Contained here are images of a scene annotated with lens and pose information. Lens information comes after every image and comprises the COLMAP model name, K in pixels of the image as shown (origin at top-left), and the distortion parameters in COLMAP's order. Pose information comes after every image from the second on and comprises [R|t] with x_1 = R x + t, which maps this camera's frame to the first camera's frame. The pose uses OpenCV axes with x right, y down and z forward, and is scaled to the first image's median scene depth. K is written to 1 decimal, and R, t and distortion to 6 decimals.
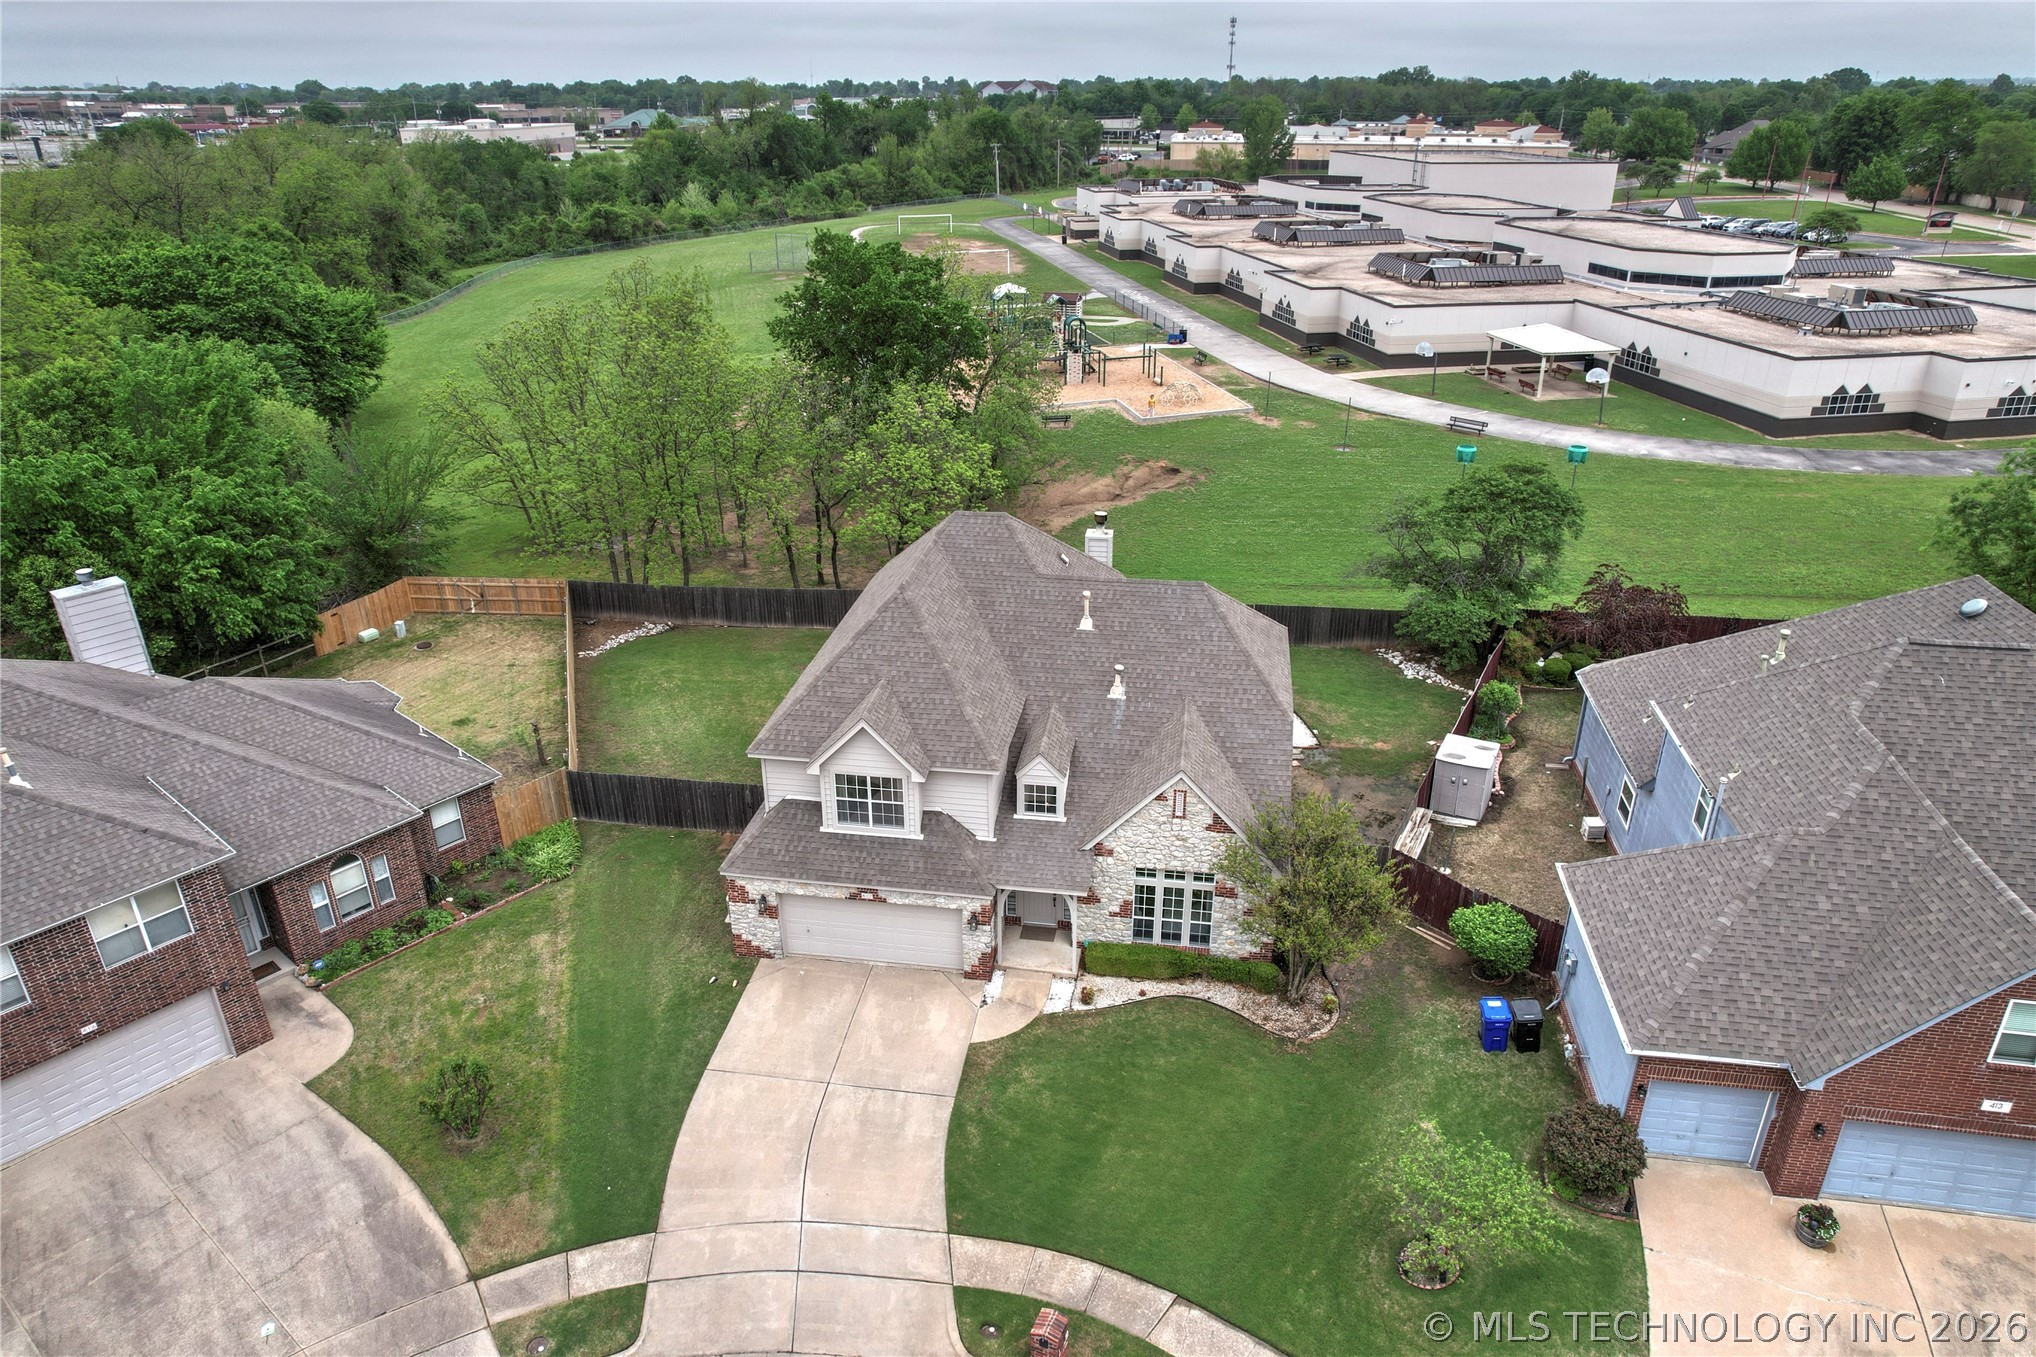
lens RADIAL K [[1281.2, 0, 1014.0], [0, 1281.2, 689.3], [0, 0, 1]] dist [-0.058679, 0.047280]
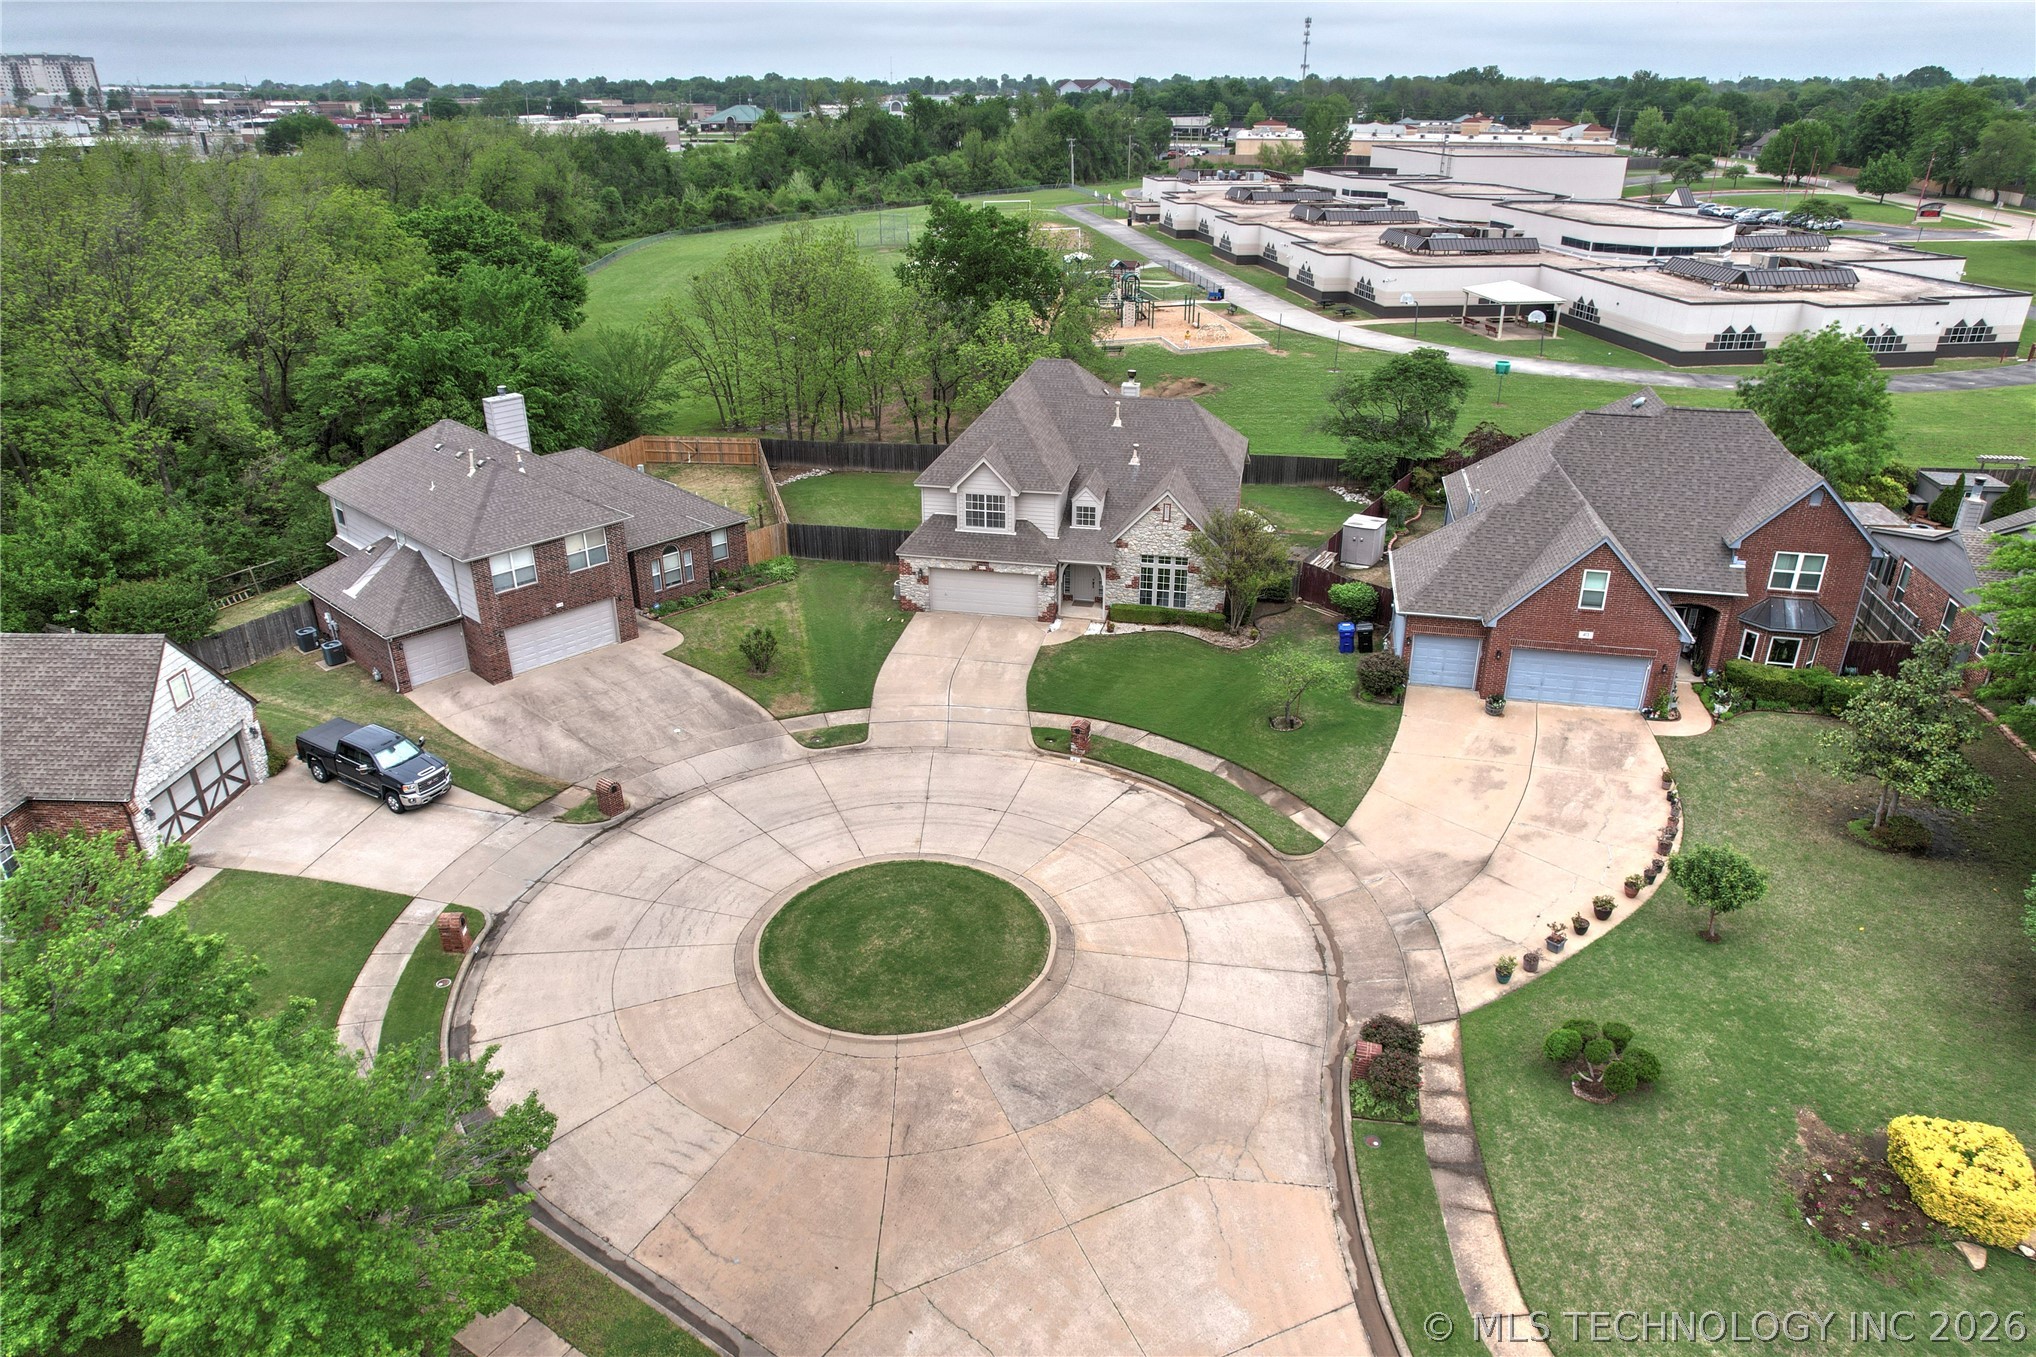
lens RADIAL K [[1281.2, 0, 1012.8], [0, 1281.2, 686.9], [0, 0, 1]] dist [-0.058679, 0.047280]
pose [[0.998431, 0.025013, -0.050092, 0.008457], [-0.025007, 0.999687, 0.000748, 0.182574], [0.050095, 0.000506, 0.998744, -0.400301]]
